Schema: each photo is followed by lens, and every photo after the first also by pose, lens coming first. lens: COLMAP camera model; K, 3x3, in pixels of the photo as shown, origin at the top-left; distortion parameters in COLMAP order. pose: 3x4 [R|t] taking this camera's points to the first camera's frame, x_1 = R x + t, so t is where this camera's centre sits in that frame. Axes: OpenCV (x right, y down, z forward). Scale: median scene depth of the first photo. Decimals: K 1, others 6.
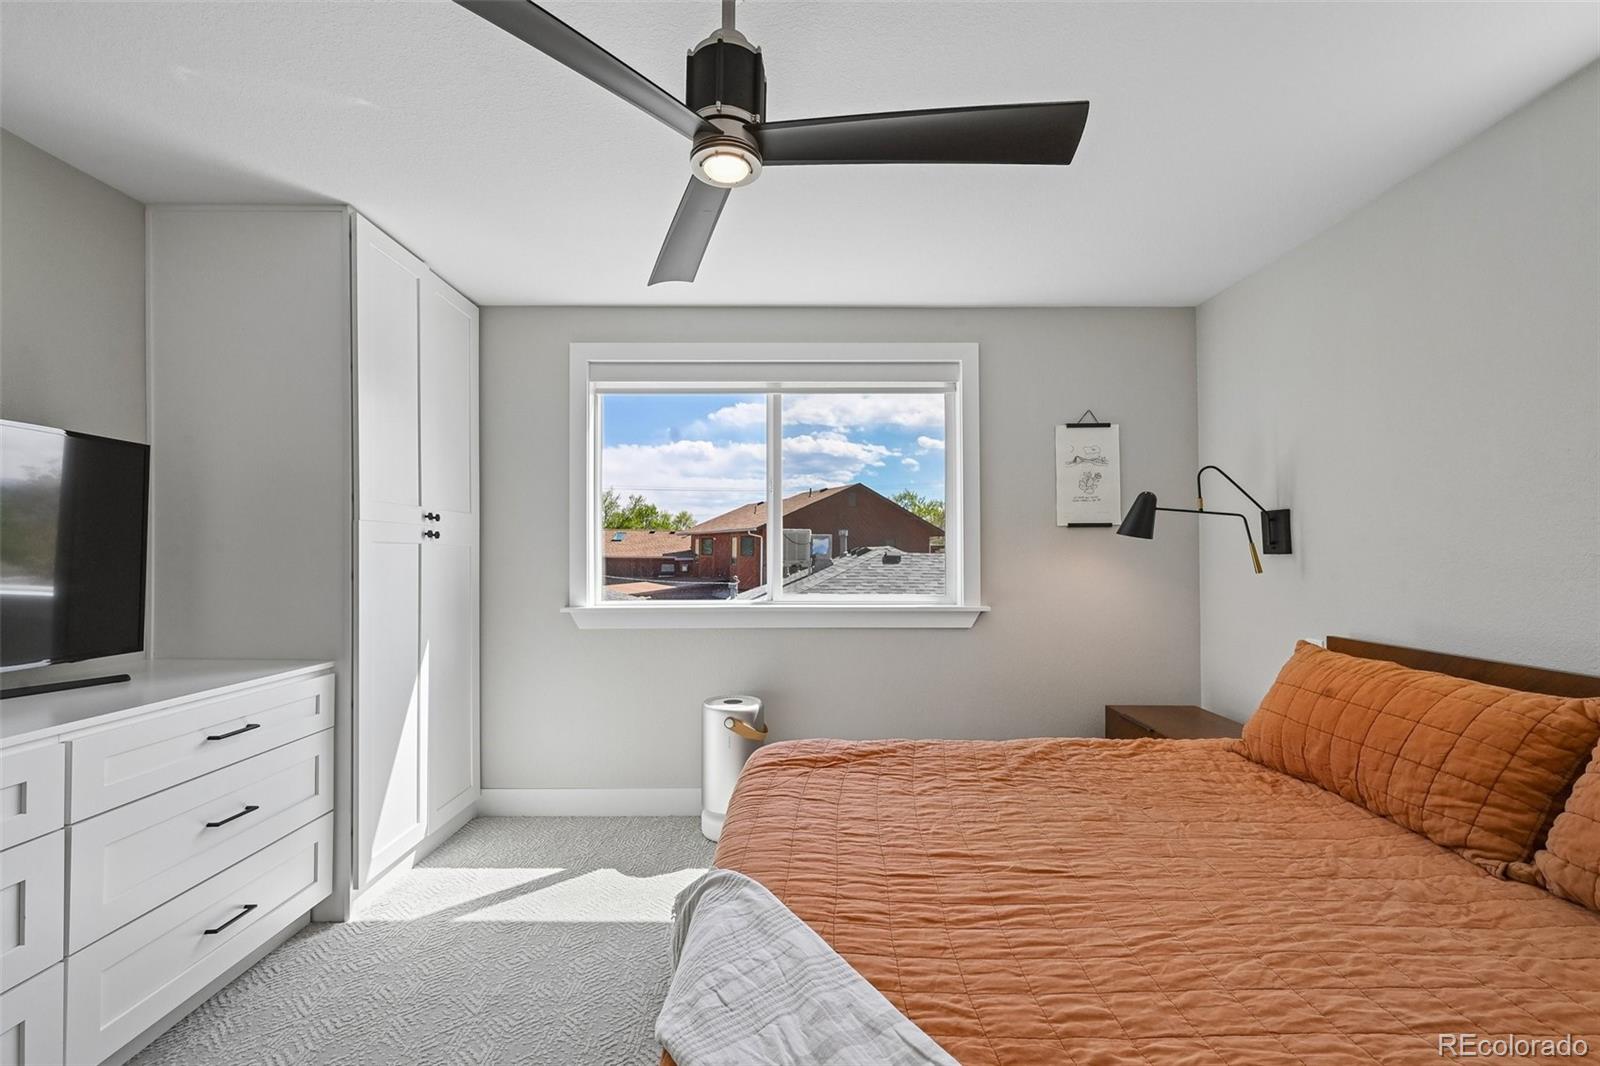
lens RADIAL K [[686.7, 0, 773.1], [0, 686.7, 547.7], [0, 0, 1]] dist [-0.002339, 0.000636]
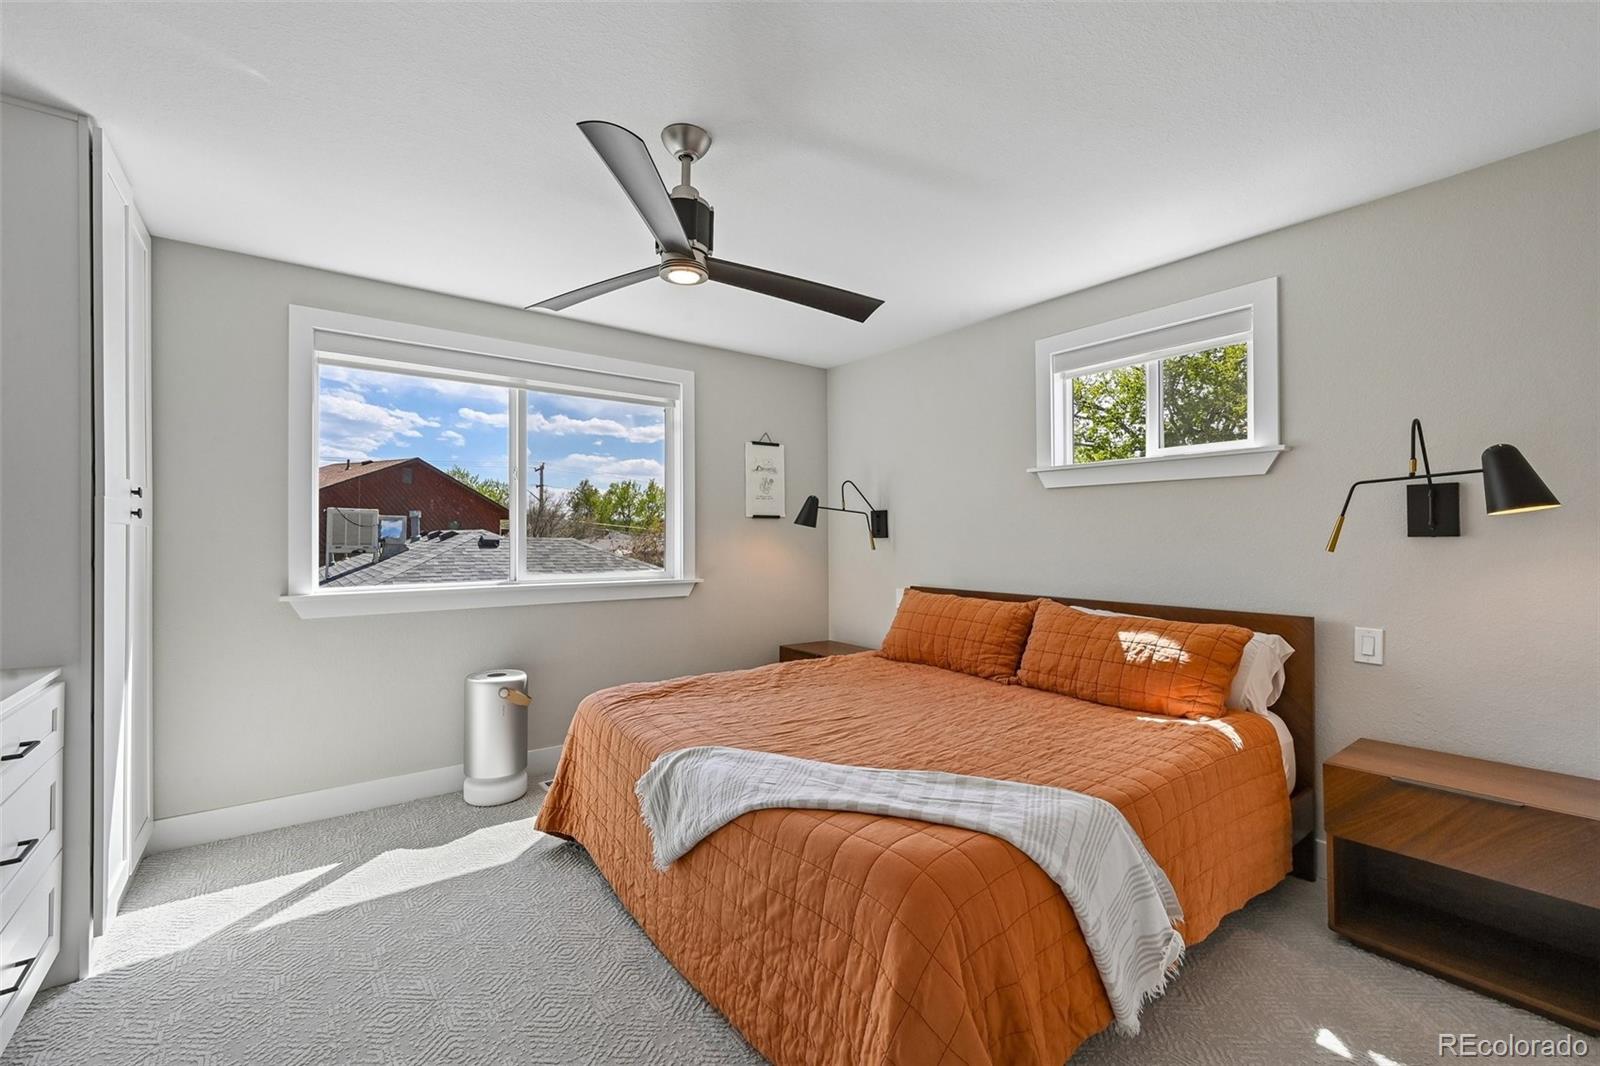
lens RADIAL K [[686.7, 0, 812.1], [0, 686.7, 530.8], [0, 0, 1]] dist [-0.002339, 0.000636]
pose [[0.788702, 0.007408, 0.614730, -0.389338], [-0.006425, 0.999972, -0.003806, -0.000334], [-0.614742, -0.000948, 0.788728, -0.174180]]
